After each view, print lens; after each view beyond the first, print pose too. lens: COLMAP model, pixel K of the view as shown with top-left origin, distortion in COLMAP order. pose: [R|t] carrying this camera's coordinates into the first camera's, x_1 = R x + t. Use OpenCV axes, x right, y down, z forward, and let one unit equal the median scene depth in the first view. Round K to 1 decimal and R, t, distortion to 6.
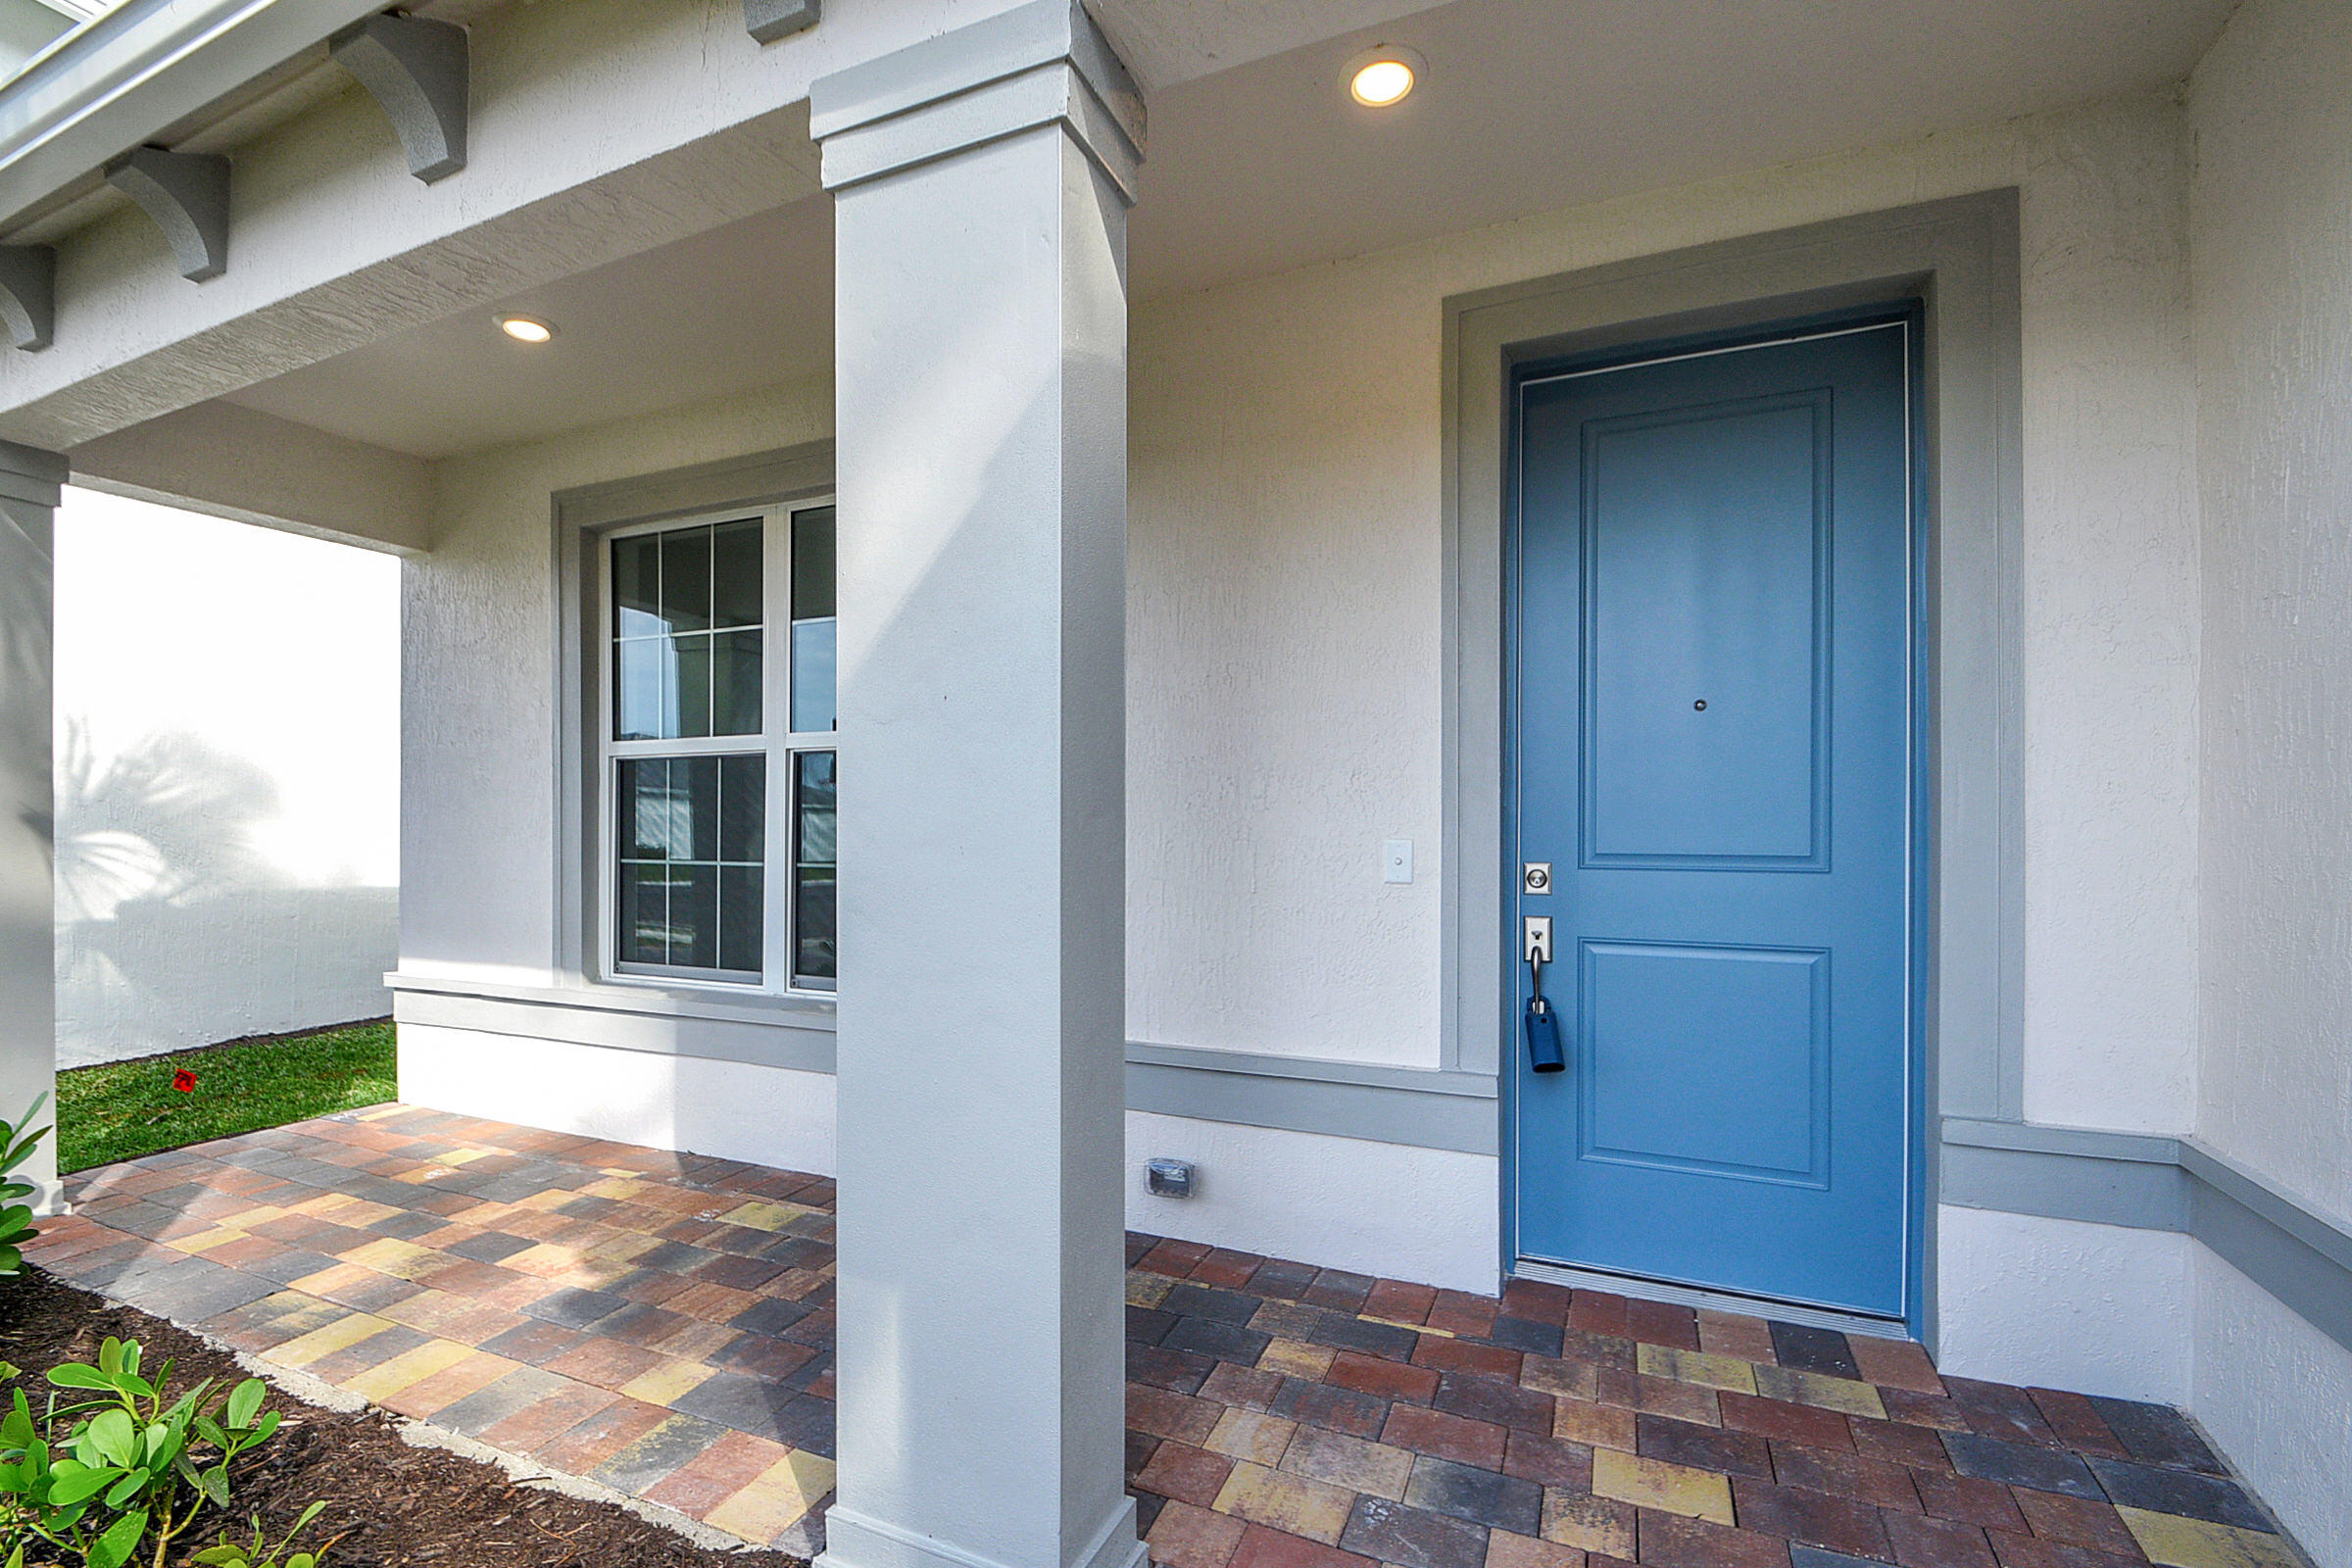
lens RADIAL K [[1057.0, 0, 1153.9], [0, 1057.0, 820.3], [0, 0, 1]] dist [0.012089, -0.013702]
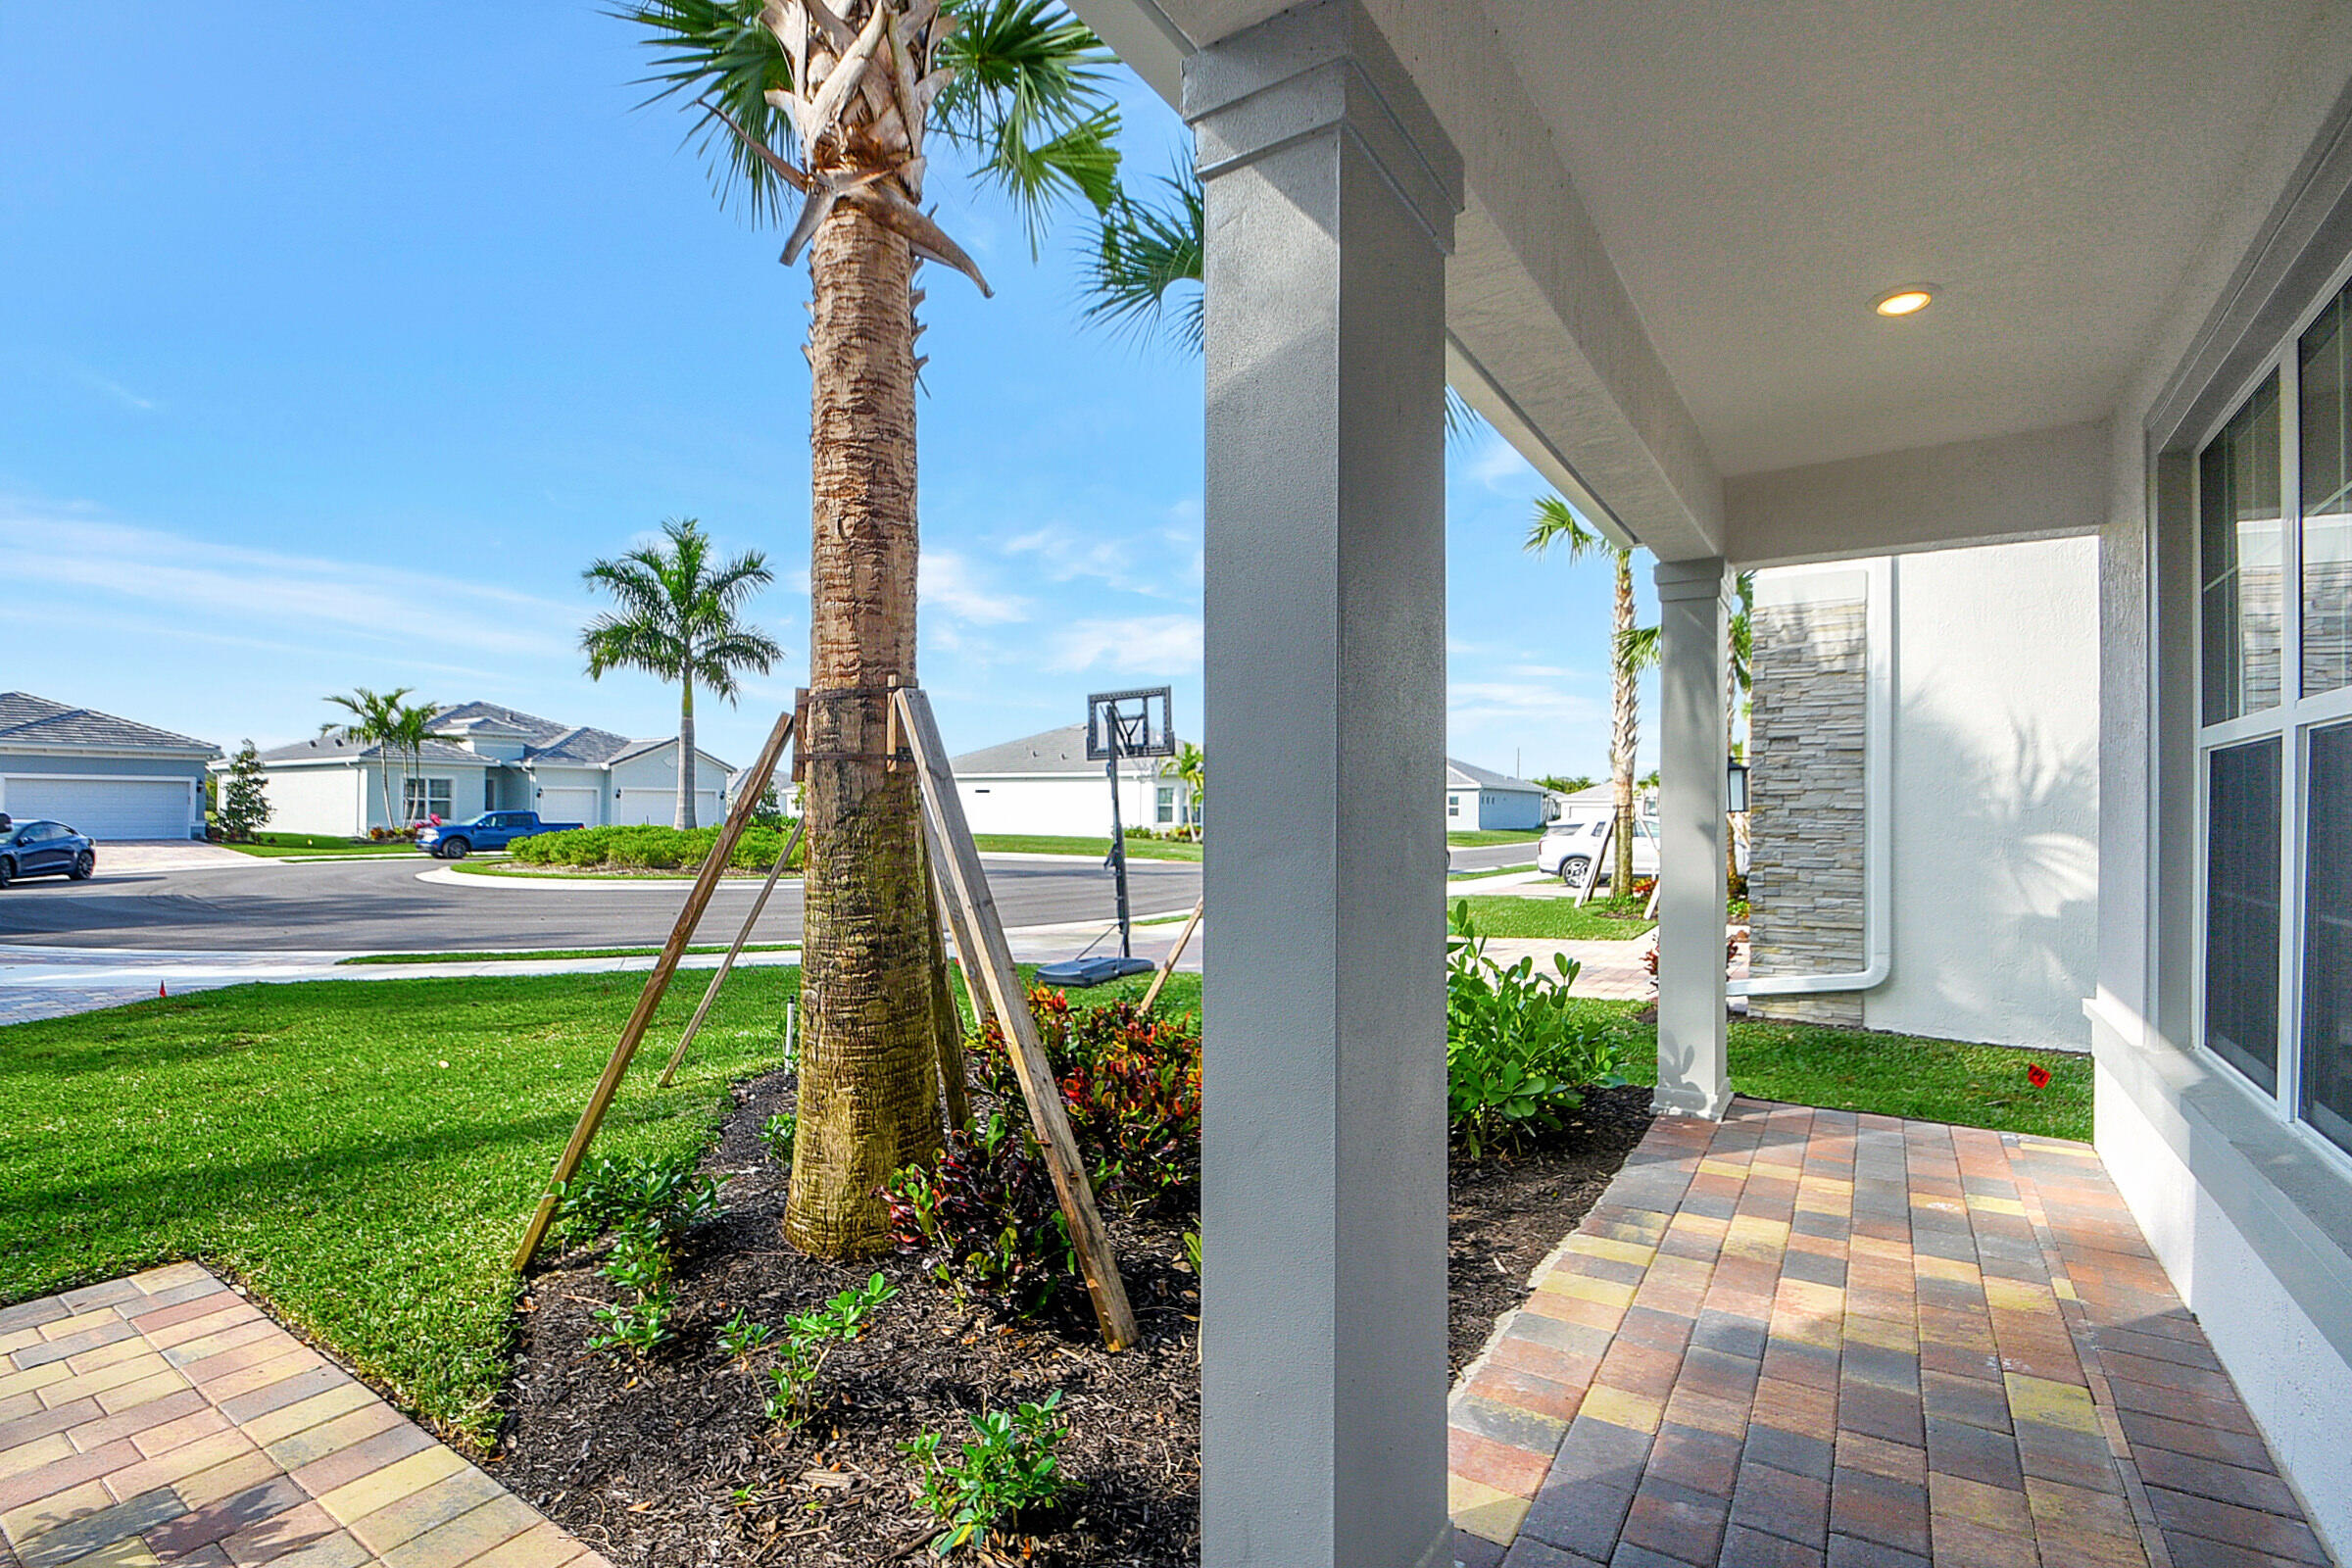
lens RADIAL K [[1057.0, 0, 1153.9], [0, 1057.0, 820.3], [0, 0, 1]] dist [0.012089, -0.013702]
pose [[-0.186684, 0.004597, -0.982409, 0.412085], [0.004828, 0.999981, 0.003761, -0.020414], [0.982408, -0.004041, -0.186703, 0.520311]]
